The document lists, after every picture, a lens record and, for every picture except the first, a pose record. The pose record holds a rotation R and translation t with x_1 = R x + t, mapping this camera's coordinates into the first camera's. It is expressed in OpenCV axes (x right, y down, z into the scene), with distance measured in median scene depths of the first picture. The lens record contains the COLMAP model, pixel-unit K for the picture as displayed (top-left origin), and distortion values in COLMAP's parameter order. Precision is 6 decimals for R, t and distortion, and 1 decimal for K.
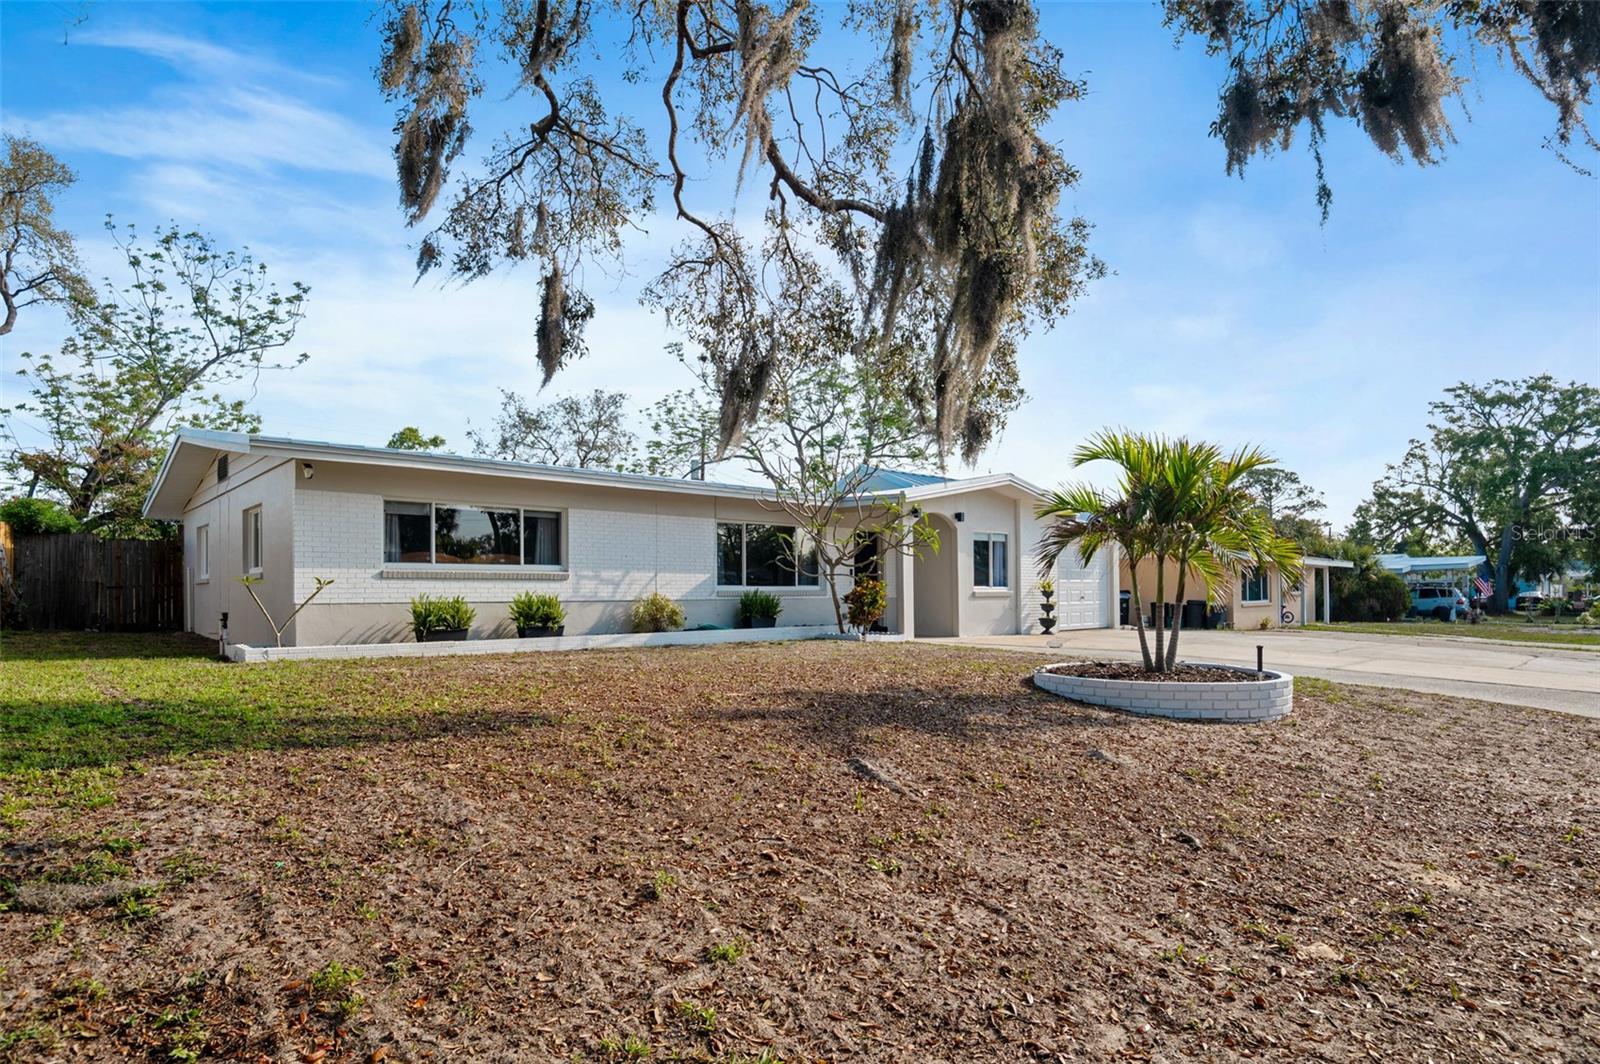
lens RADIAL K [[841.8, 0, 800.6], [0, 841.8, 589.3], [0, 0, 1]] dist [-0.000761, 0.000160]
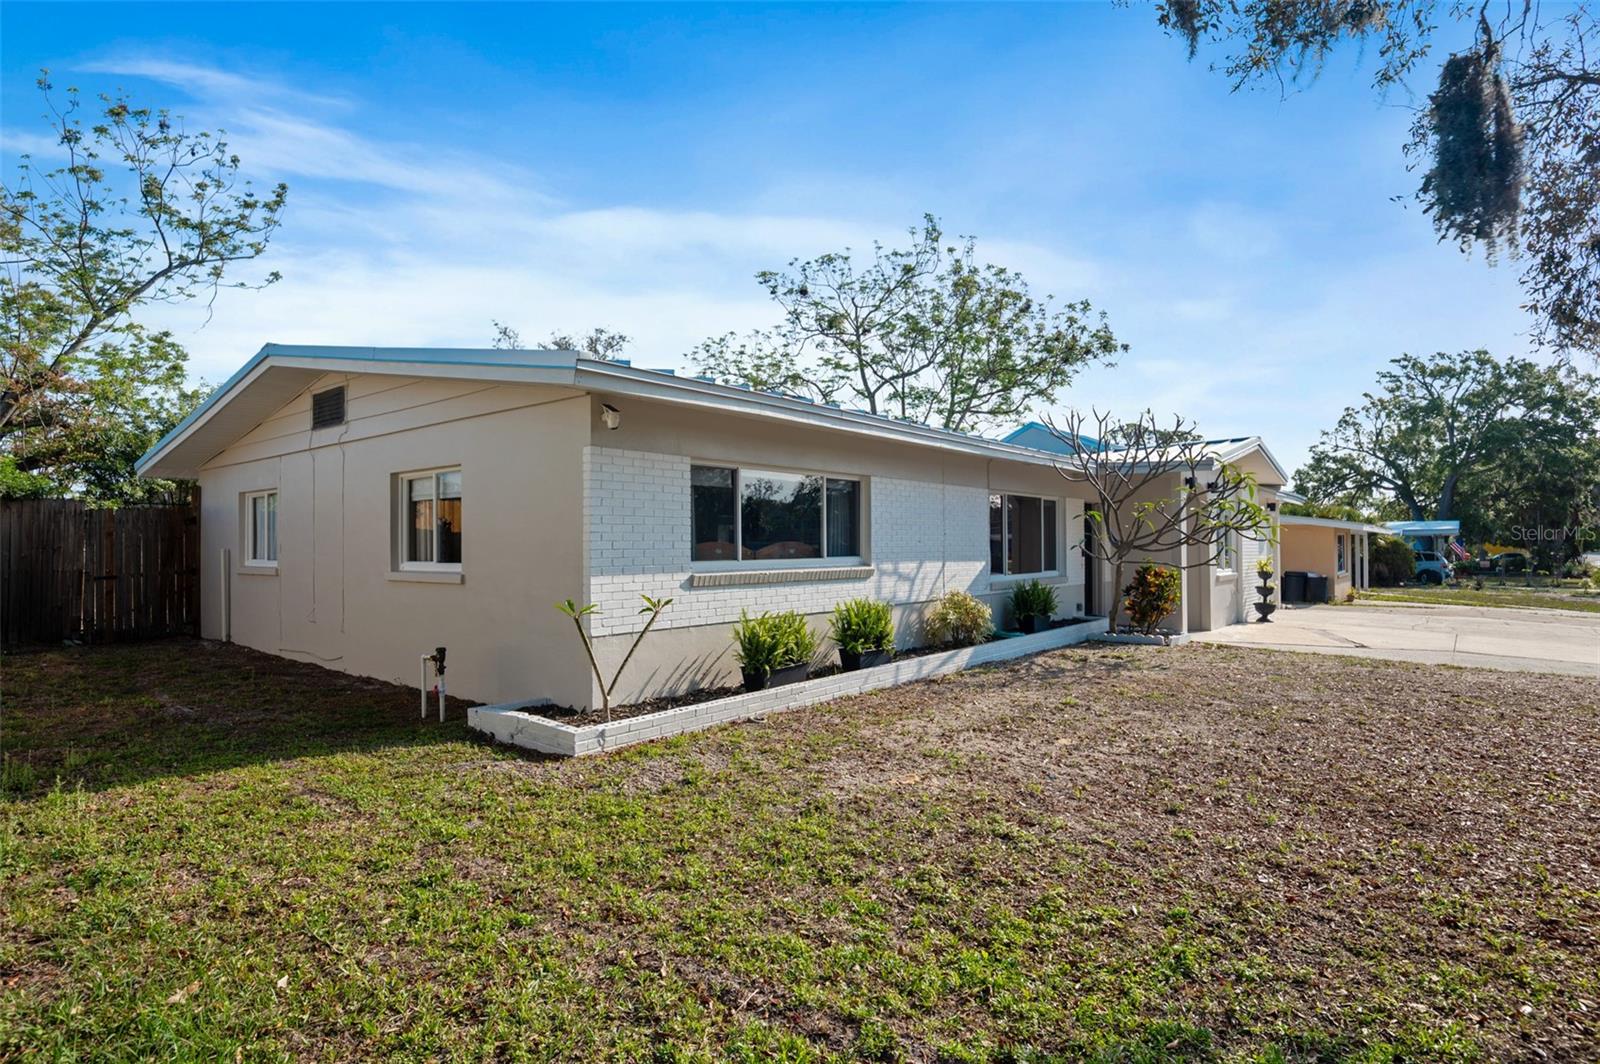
lens RADIAL K [[827.6, 0, 800.0], [0, 827.6, 532.0], [0, 0, 1]] dist [-0.001219, -0.001329]
pose [[0.991231, 0.003079, 0.132107, -0.292325], [-0.001567, 0.999932, -0.011548, -0.028164], [-0.132133, 0.011240, 0.991168, 0.217041]]
